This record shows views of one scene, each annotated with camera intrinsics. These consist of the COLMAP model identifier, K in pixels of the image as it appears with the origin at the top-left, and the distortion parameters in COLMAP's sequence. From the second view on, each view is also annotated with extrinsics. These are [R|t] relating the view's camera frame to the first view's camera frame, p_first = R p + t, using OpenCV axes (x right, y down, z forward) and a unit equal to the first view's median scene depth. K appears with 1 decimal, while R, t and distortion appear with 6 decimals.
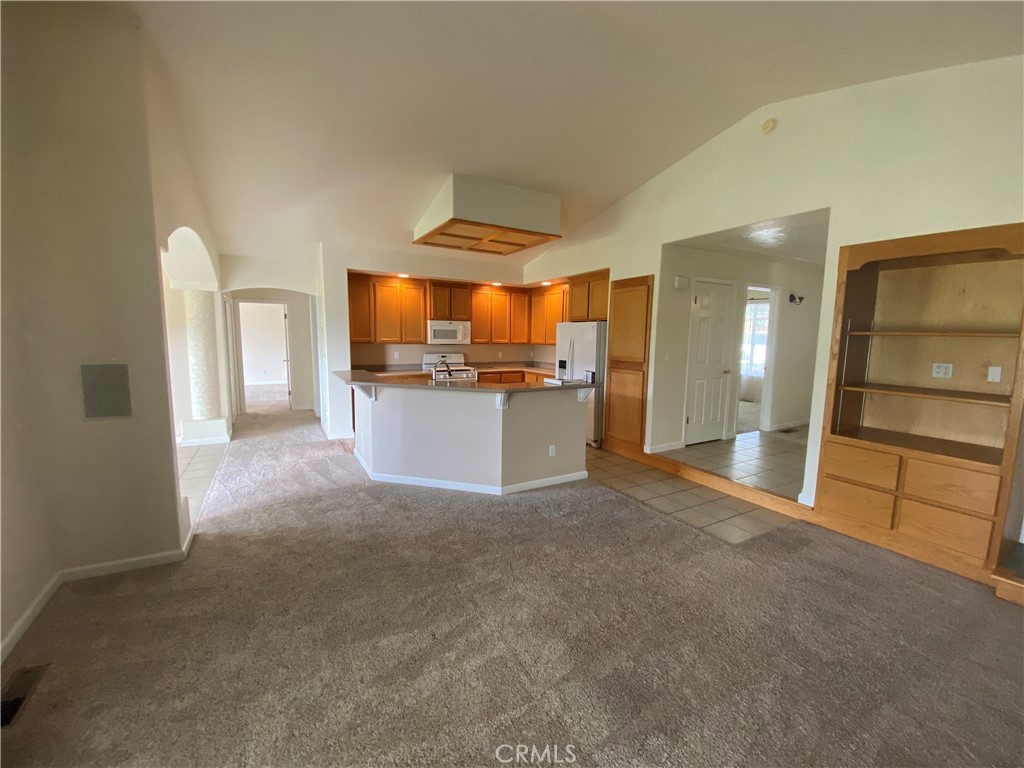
lens RADIAL K [[414.0, 0, 510.6], [0, 414.0, 383.7], [0, 0, 1]] dist [0.026781, -0.025414]
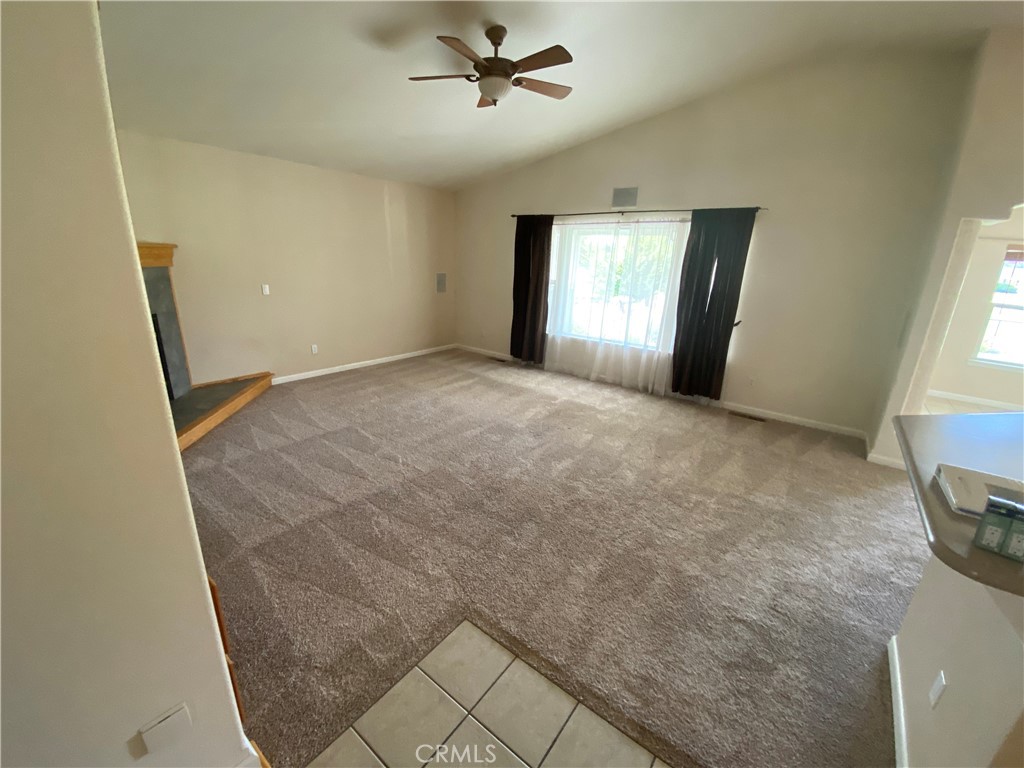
lens RADIAL K [[414.0, 0, 510.6], [0, 414.0, 383.7], [0, 0, 1]] dist [0.026781, -0.025414]
pose [[-0.920059, 0.070193, -0.385440, 0.596518], [-0.095021, 0.914464, 0.393353, -0.166024], [0.380082, 0.398533, -0.834691, 1.212398]]
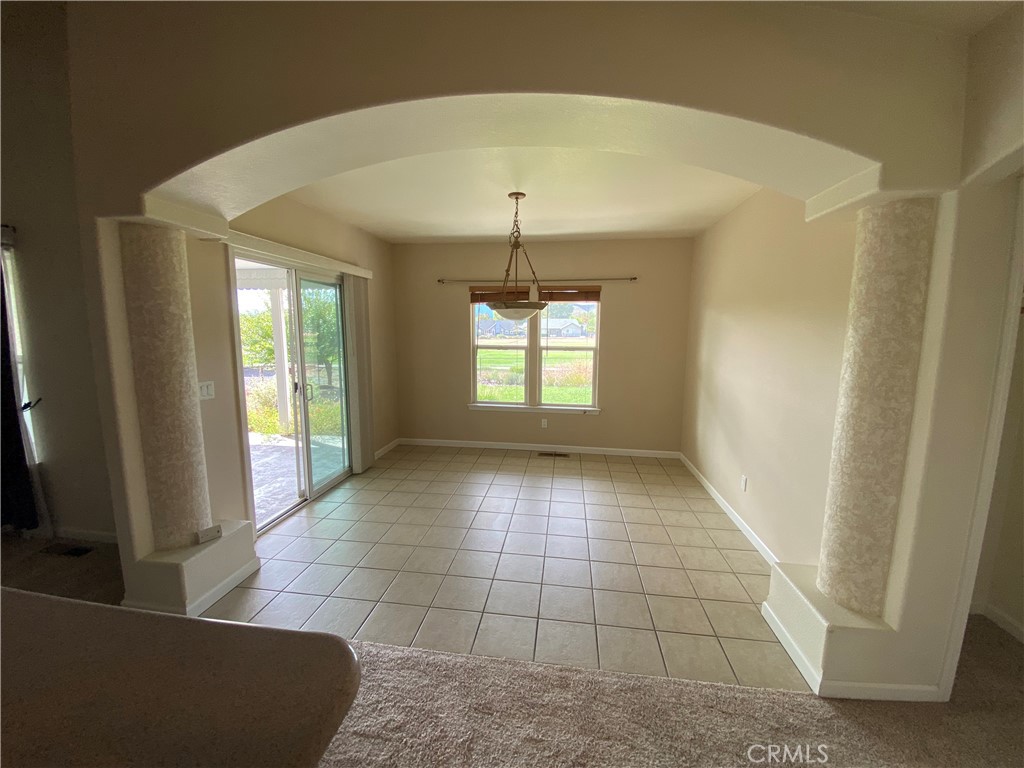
lens RADIAL K [[414.0, 0, 510.6], [0, 414.0, 383.7], [0, 0, 1]] dist [0.026781, -0.025414]
pose [[-0.613186, 0.089486, -0.784853, -0.489511], [-0.106131, 0.975222, 0.194108, -0.186333], [0.782776, 0.202321, -0.588496, 1.526328]]
